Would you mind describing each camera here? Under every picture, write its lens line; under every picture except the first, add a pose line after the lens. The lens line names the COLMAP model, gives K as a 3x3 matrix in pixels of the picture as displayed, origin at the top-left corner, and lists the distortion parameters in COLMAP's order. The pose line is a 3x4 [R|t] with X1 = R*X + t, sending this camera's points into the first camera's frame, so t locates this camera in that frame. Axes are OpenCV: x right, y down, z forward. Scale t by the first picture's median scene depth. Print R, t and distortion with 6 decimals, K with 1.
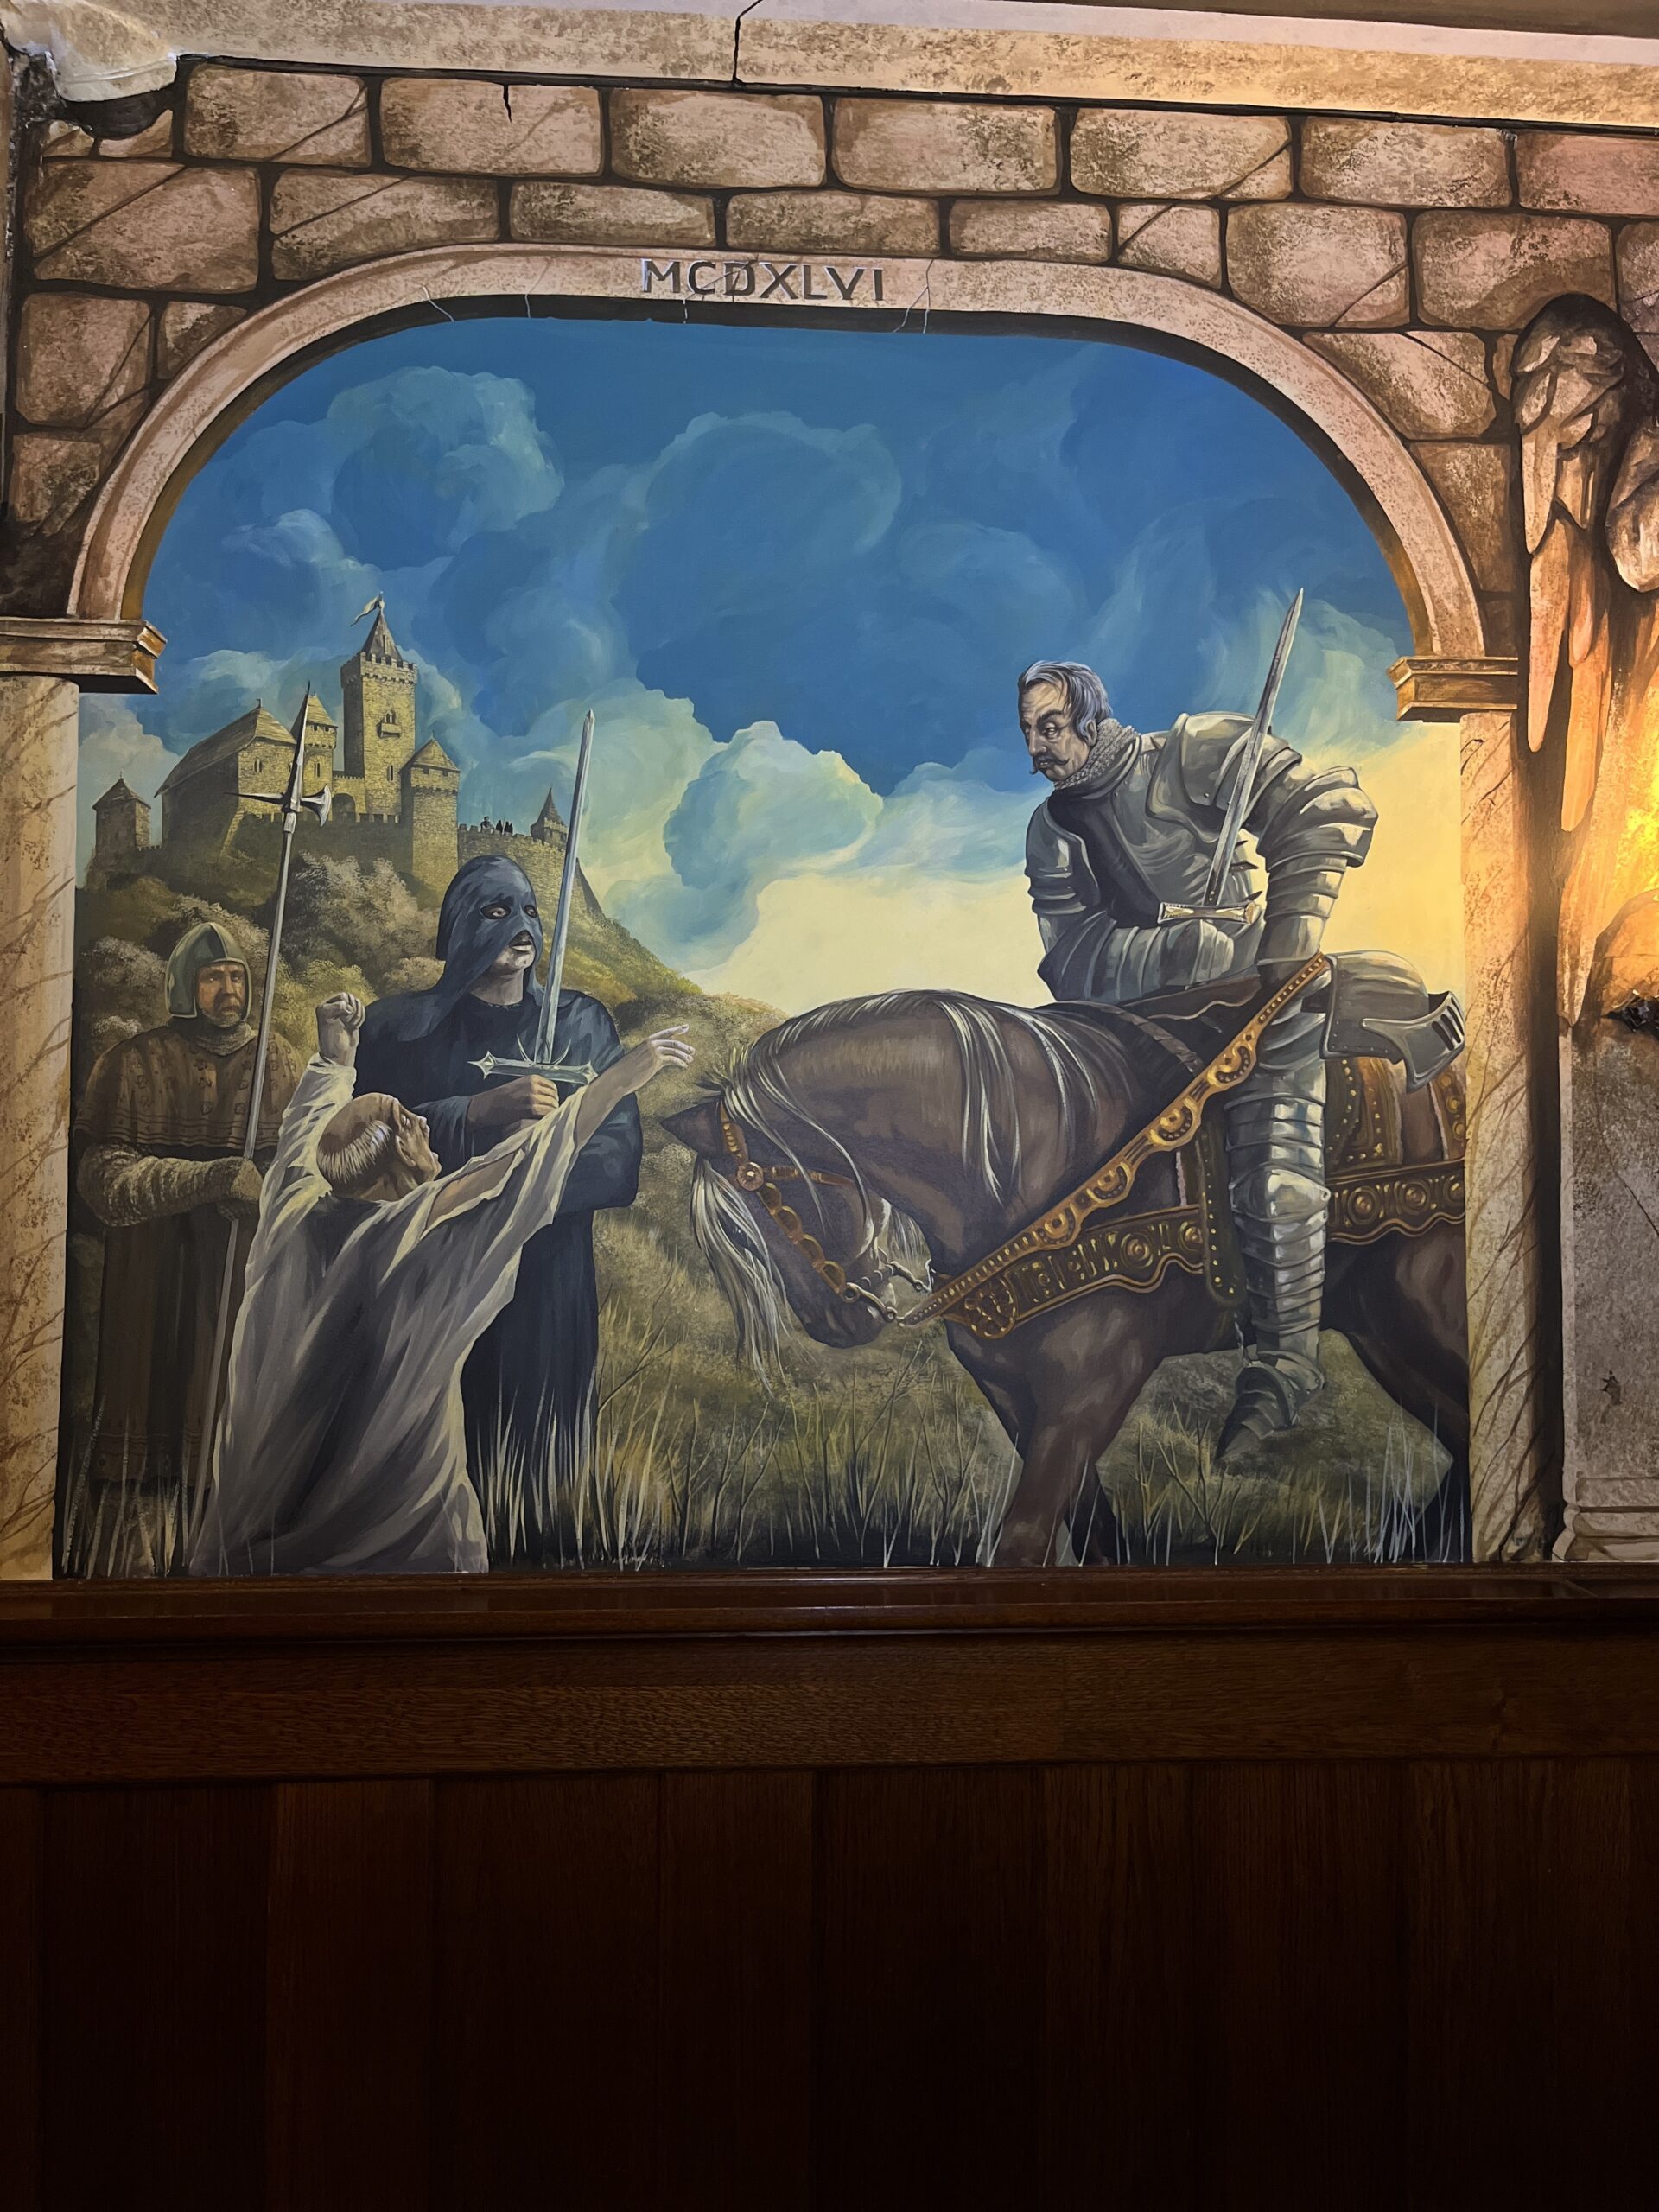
lens RADIAL K [[1715.5, 0, 828.2], [0, 1715.5, 1091.0], [0, 0, 1]] dist [0.063845, -0.090679]
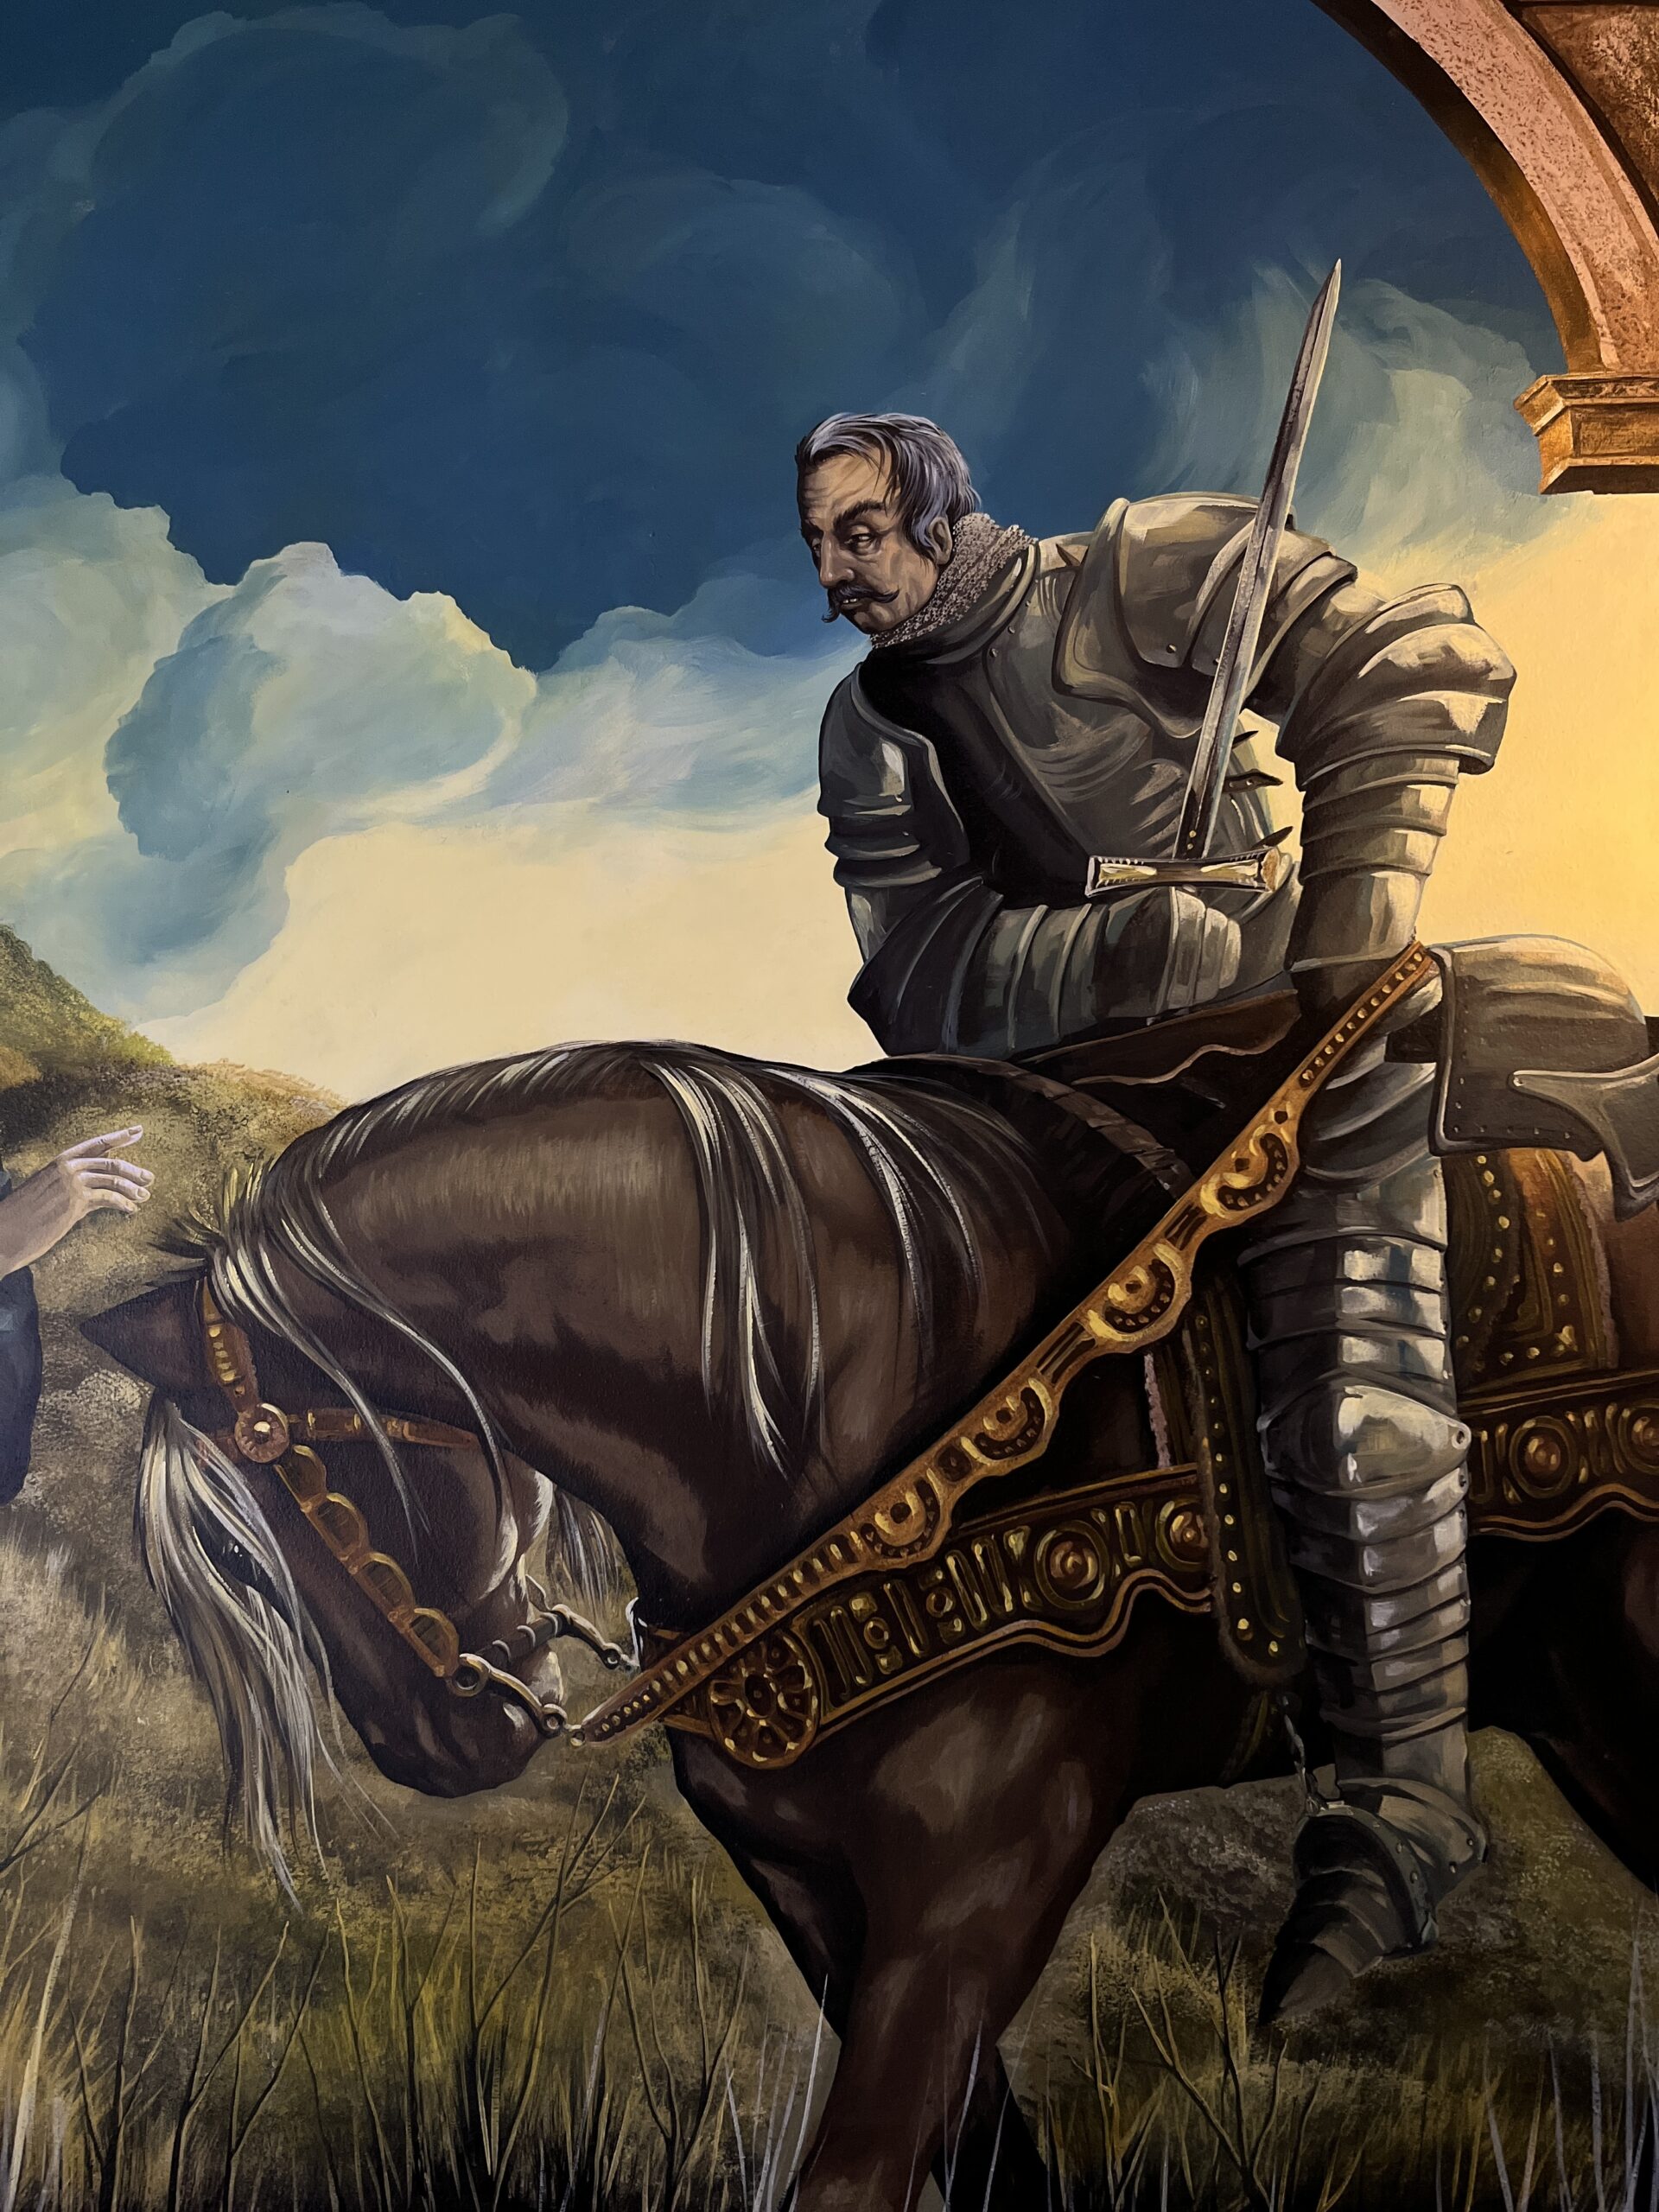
lens RADIAL K [[1715.5, 0, 826.4], [0, 1715.5, 1093.9], [0, 0, 1]] dist [0.063845, -0.090679]
pose [[0.983908, 0.001028, 0.178671, 0.026331], [0.021699, 0.991894, -0.125199, 0.020793], [-0.177351, 0.127061, 0.975911, 0.518619]]
